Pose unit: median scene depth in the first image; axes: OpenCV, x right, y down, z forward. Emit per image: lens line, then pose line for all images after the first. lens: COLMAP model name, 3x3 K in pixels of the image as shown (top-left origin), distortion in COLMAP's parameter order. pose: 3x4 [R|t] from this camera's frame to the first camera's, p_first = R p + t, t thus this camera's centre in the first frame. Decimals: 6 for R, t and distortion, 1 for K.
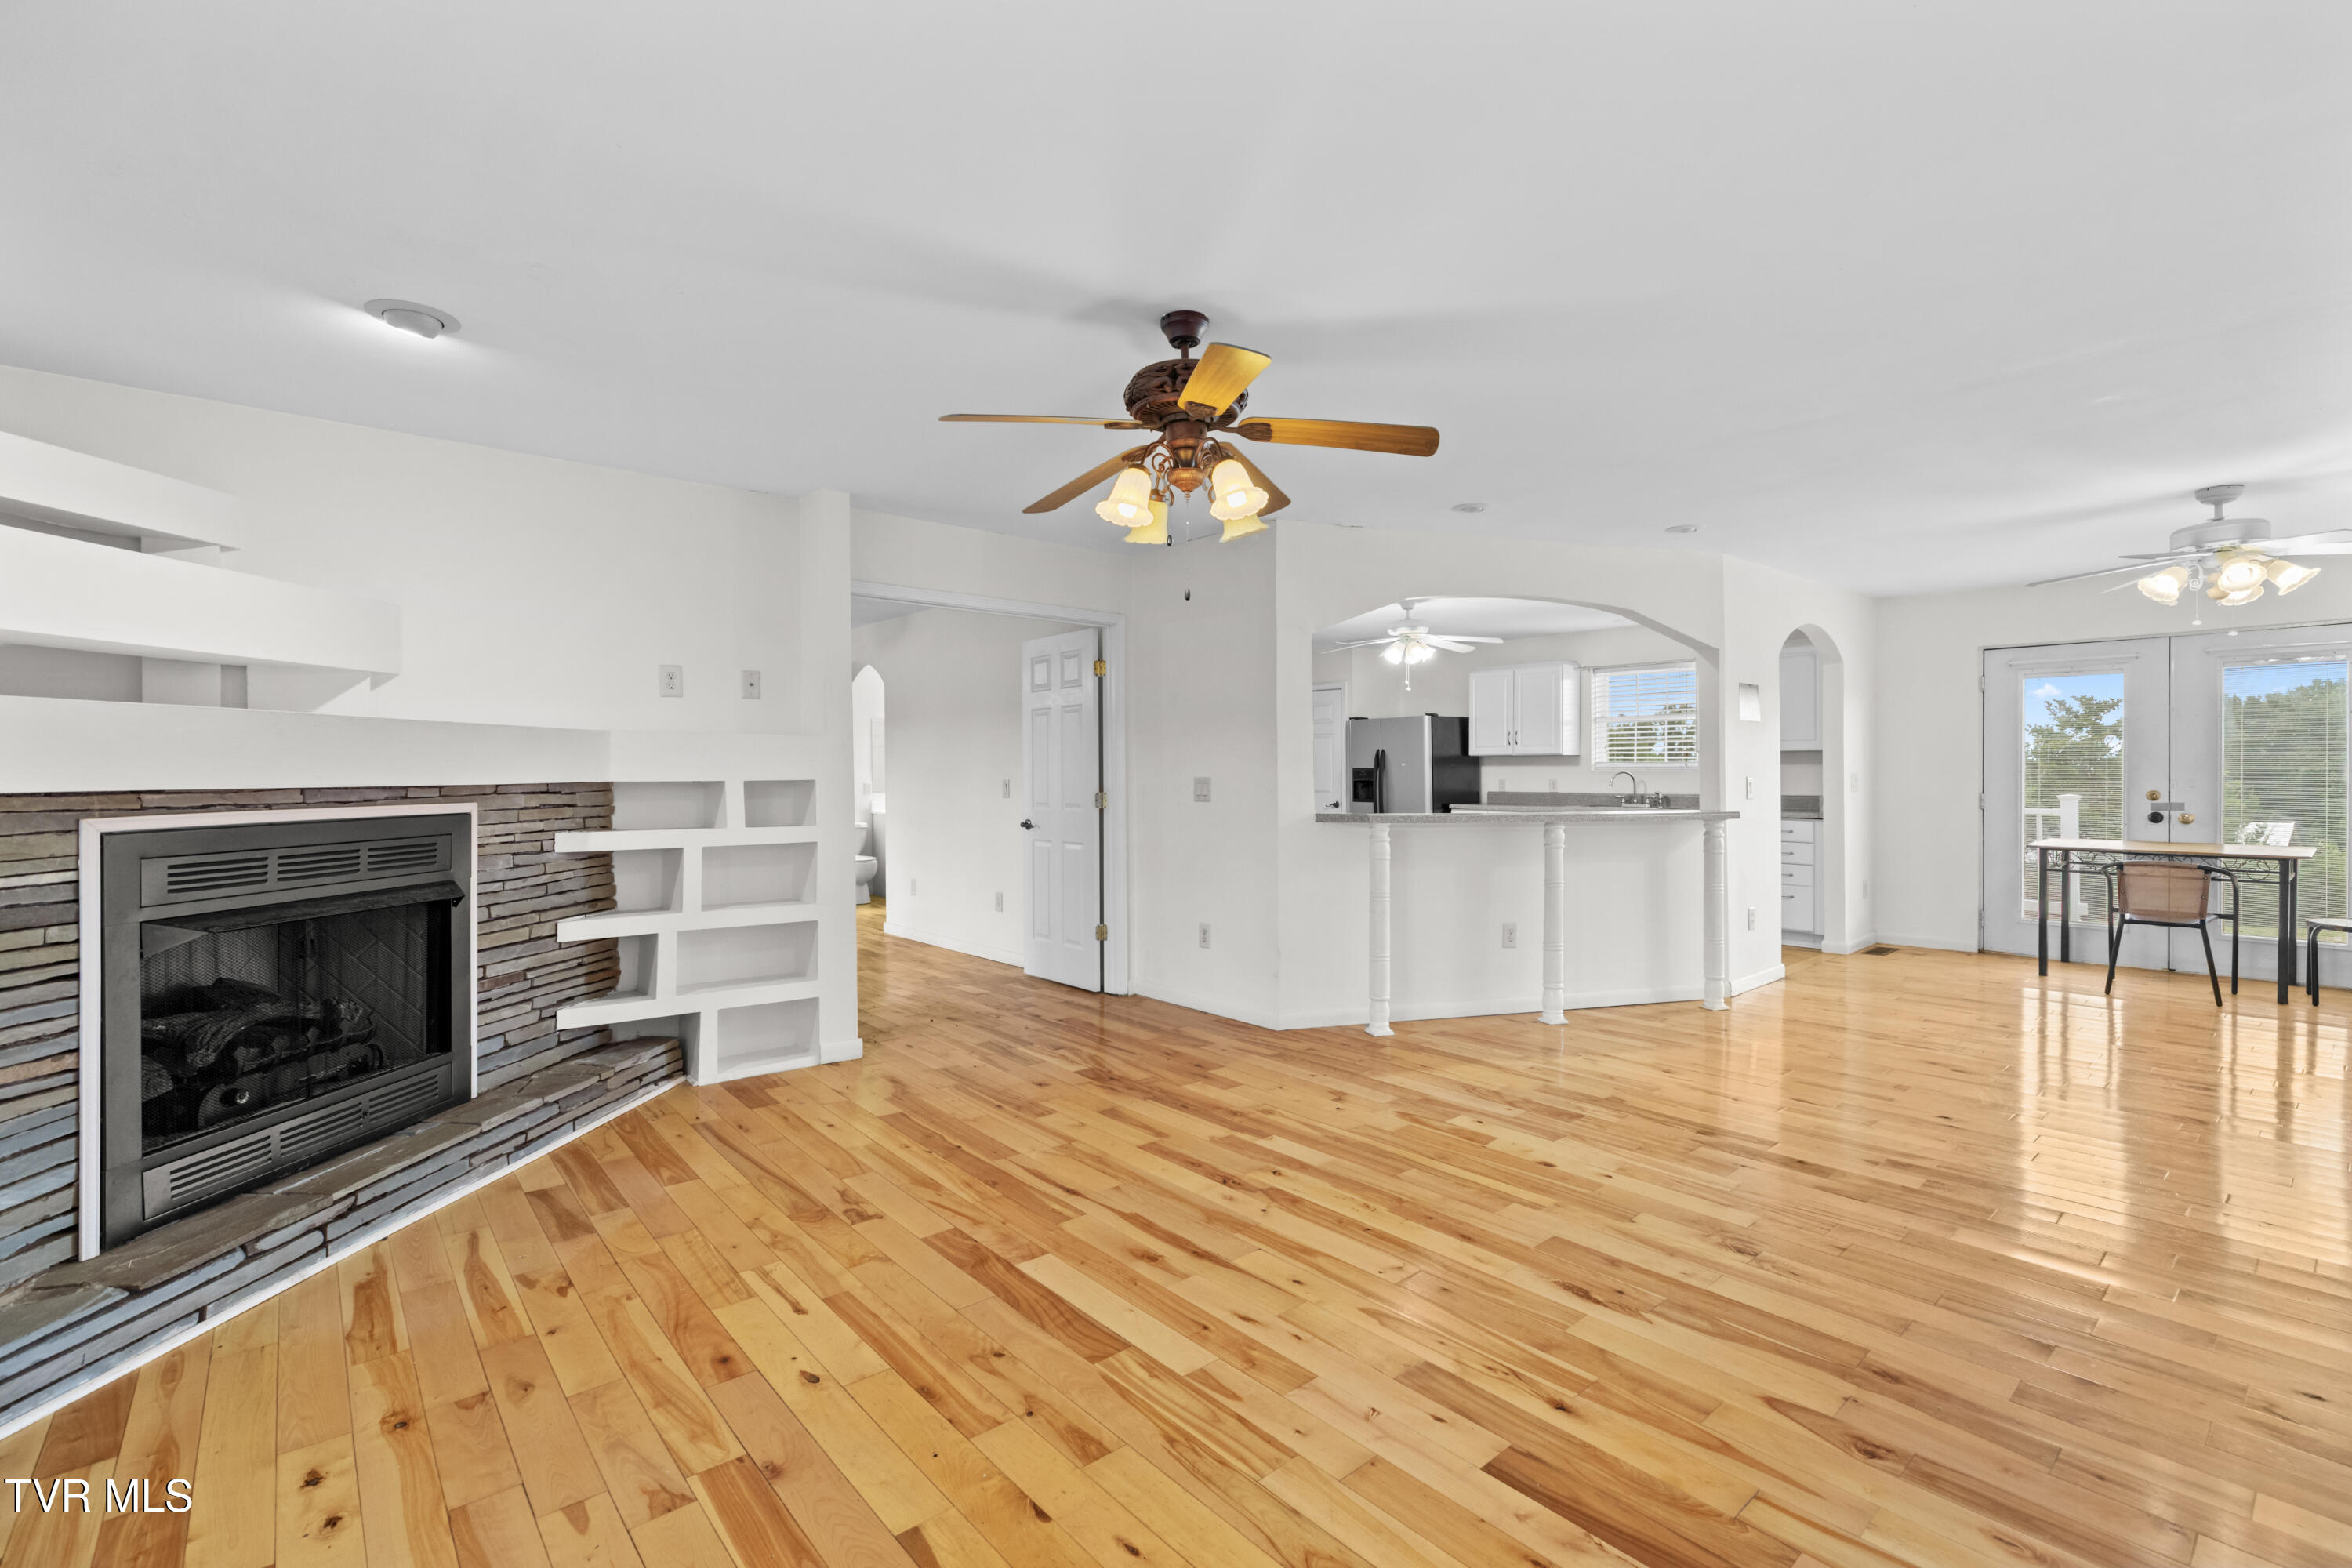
lens RADIAL K [[1056.2, 0, 1179.4], [0, 1056.2, 782.0], [0, 0, 1]] dist [0.003896, 0.000387]
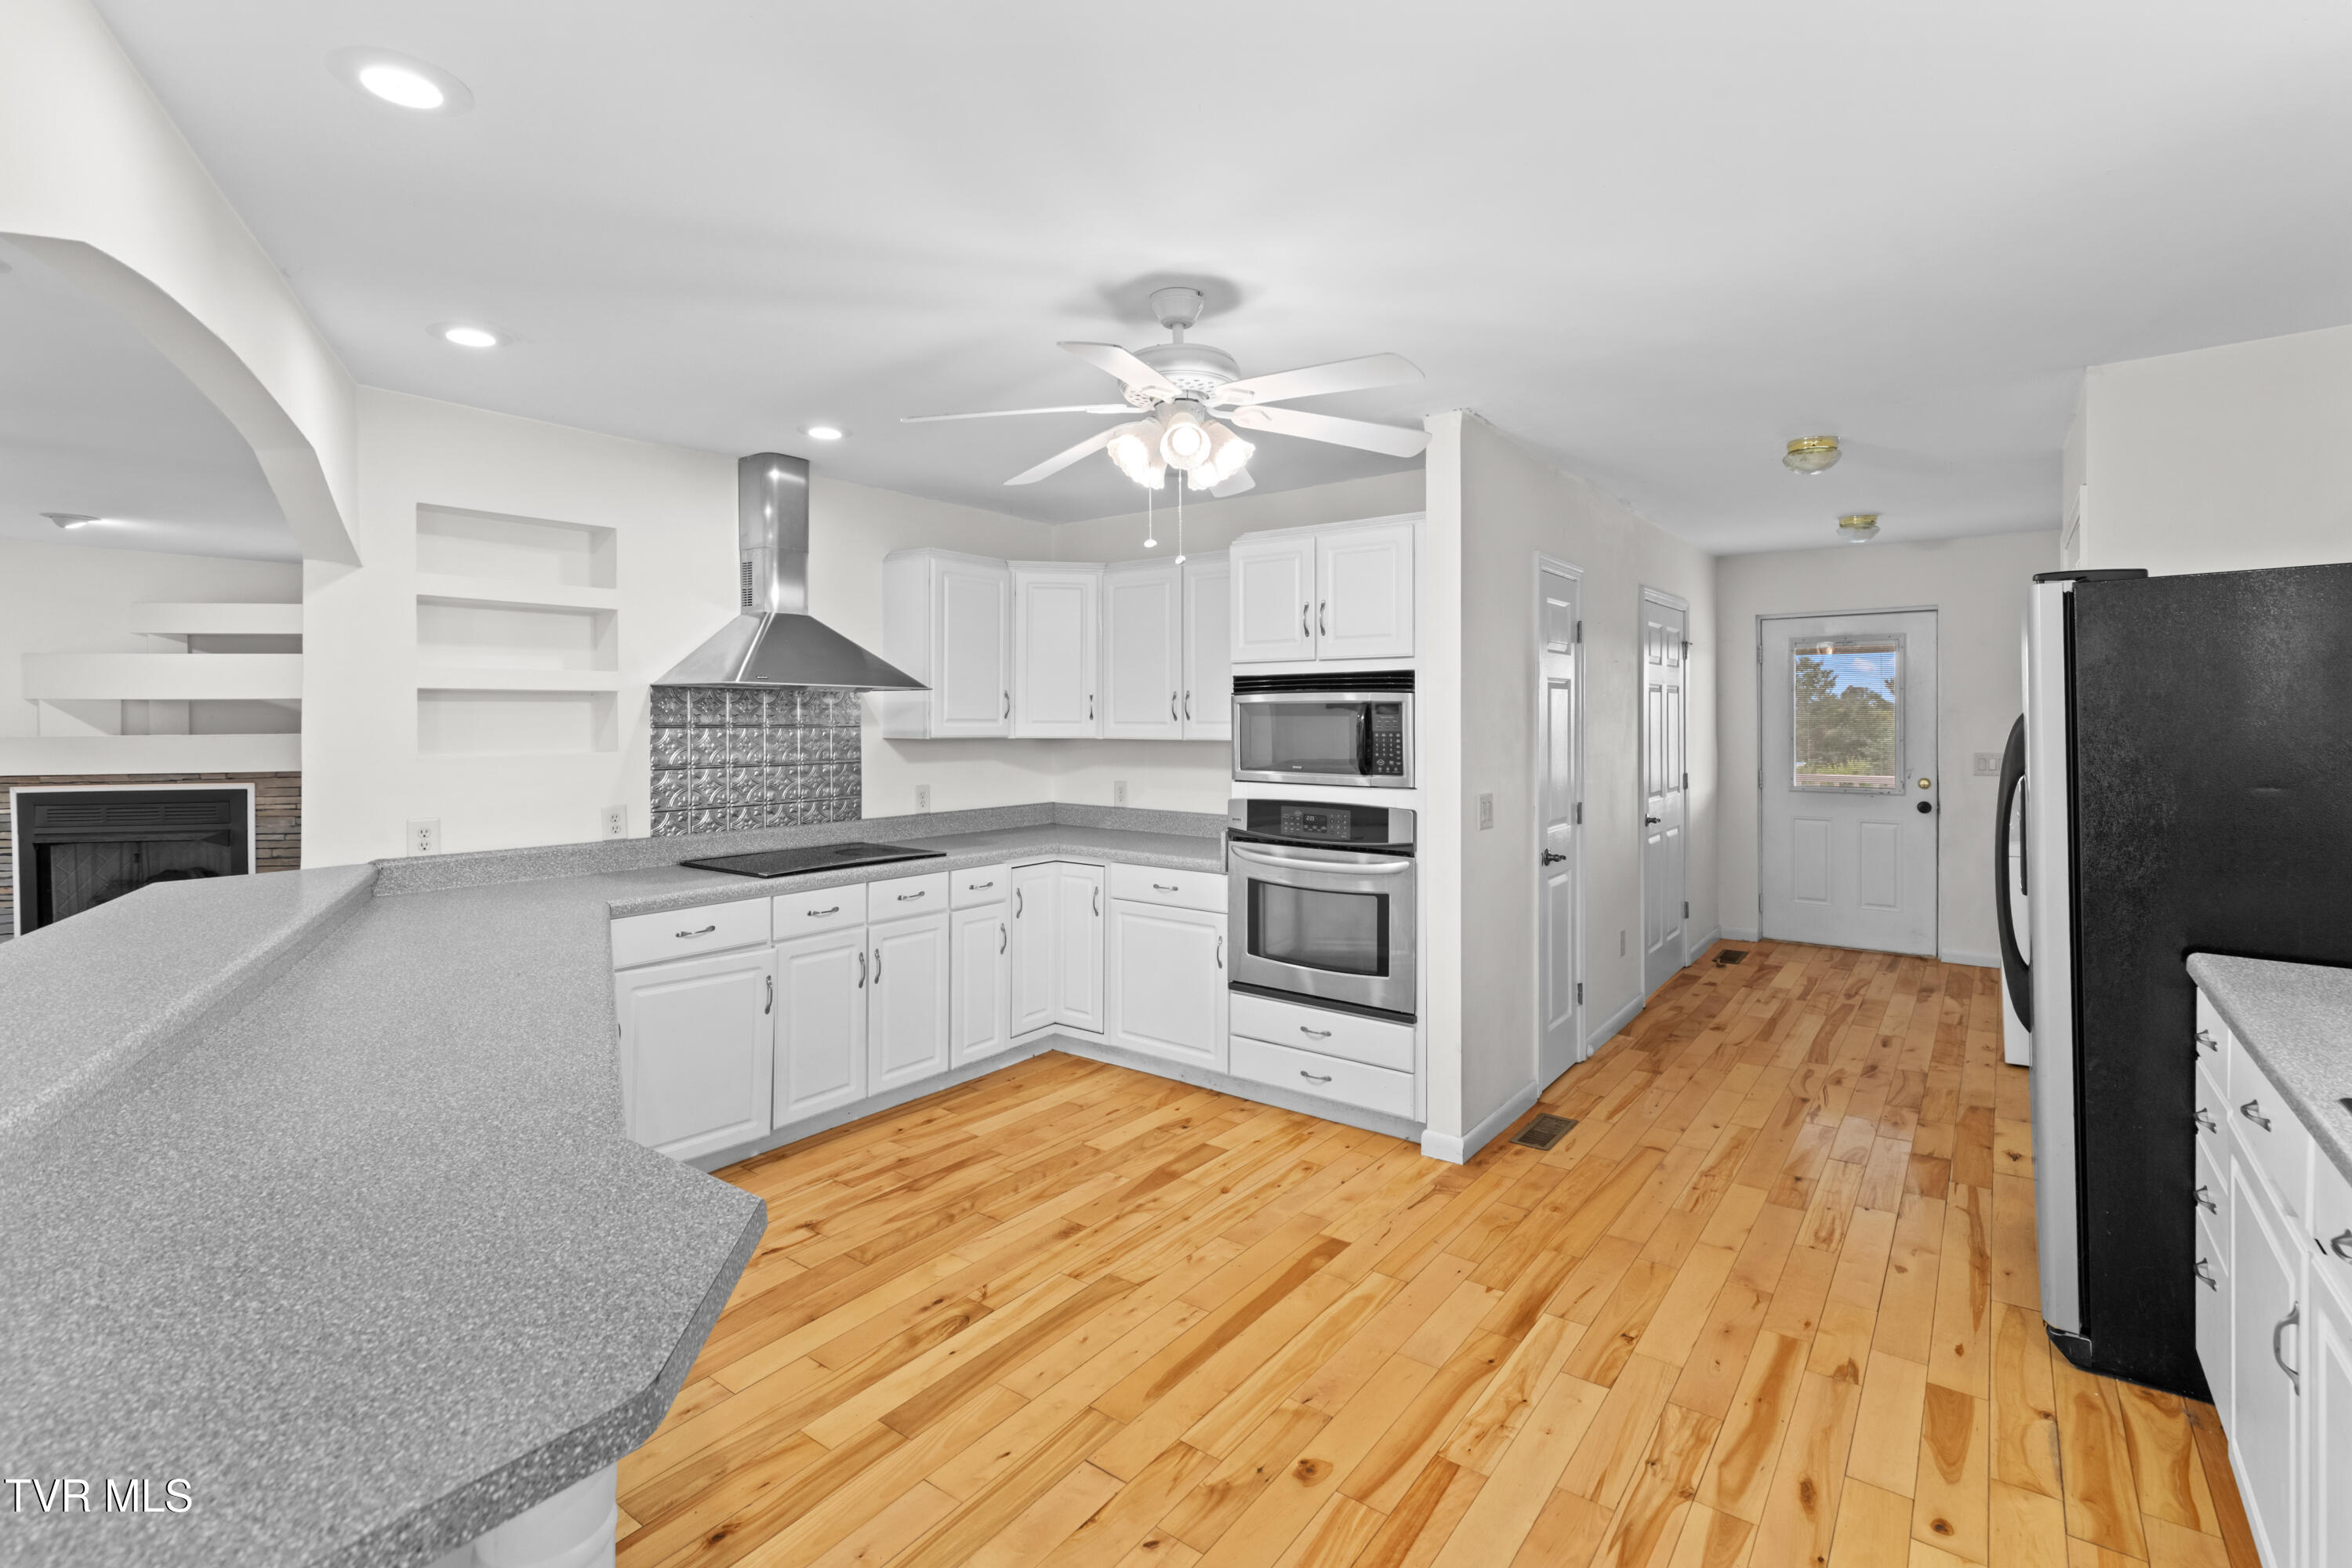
lens RADIAL K [[1052.0, 0, 1177.2], [0, 1052.0, 722.6], [0, 0, 1]] dist [0.006737, 0.000231]
pose [[0.207250, 0.003860, -0.978280, 1.147925], [-0.002090, 0.999992, 0.003503, -0.077755], [0.978286, 0.001319, 0.207256, 1.960713]]
